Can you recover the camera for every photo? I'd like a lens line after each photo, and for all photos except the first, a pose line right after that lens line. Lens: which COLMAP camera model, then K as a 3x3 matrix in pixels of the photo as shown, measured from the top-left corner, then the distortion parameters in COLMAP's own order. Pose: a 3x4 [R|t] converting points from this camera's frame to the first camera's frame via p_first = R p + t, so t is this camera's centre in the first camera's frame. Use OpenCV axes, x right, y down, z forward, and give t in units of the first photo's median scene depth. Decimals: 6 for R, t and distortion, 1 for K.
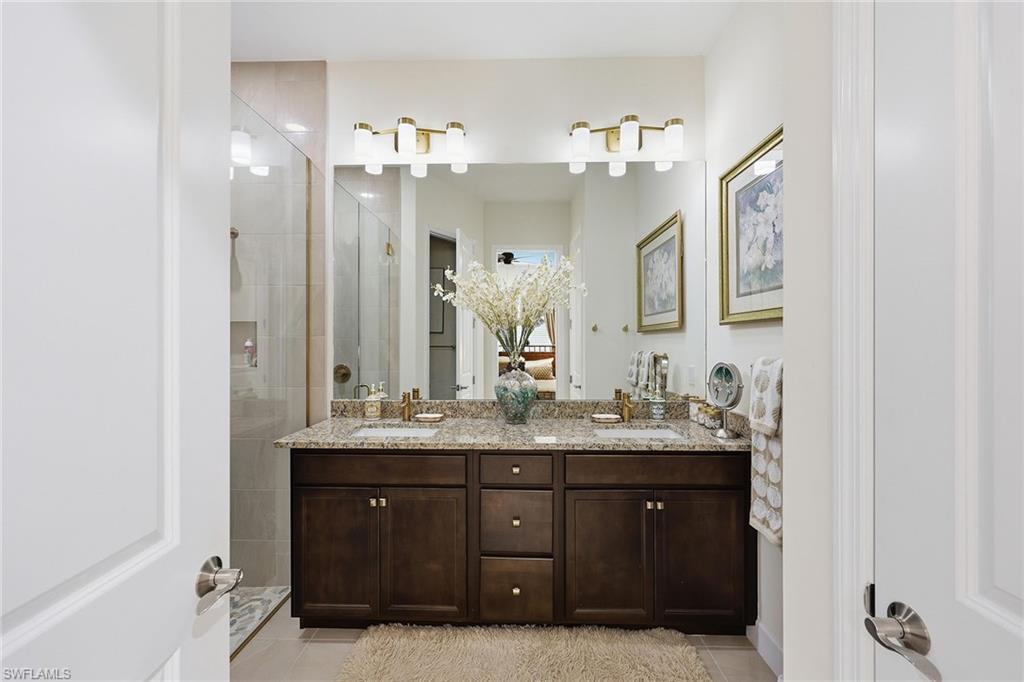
lens RADIAL K [[412.7, 0, 510.1], [0, 412.7, 341.8], [0, 0, 1]] dist [-0.000514, -0.000039]
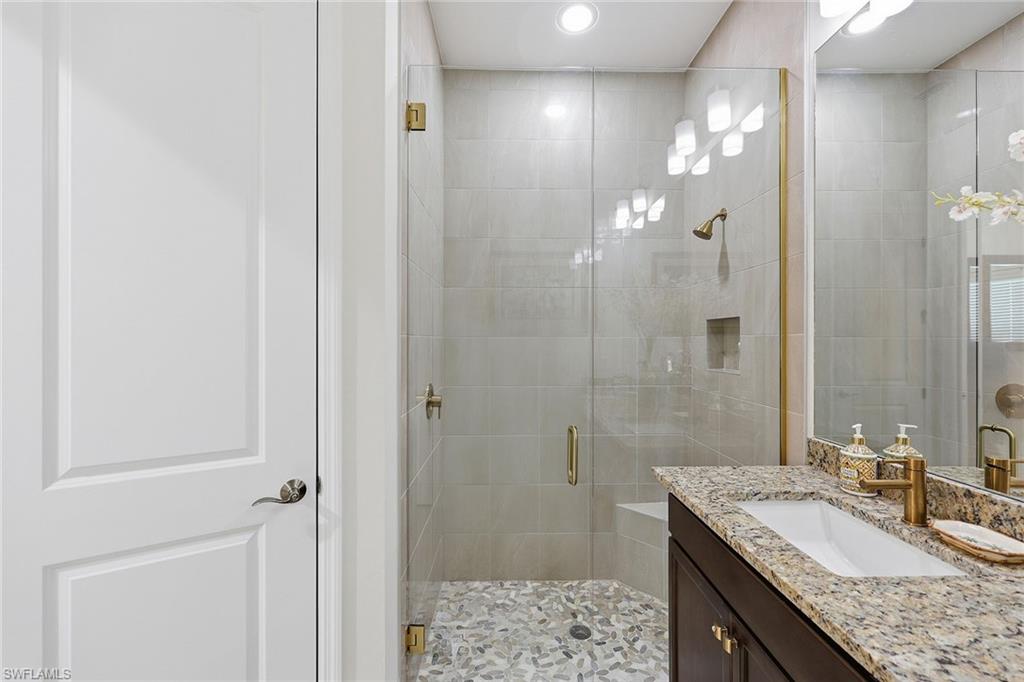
lens RADIAL K [[412.7, 0, 510.1], [0, 412.7, 341.8], [0, 0, 1]] dist [-0.000514, -0.000039]
pose [[-0.129916, -0.004984, -0.991512, 0.226306], [0.011788, 0.999909, -0.006571, 0.001178], [0.991455, -0.012542, -0.129845, 0.652111]]
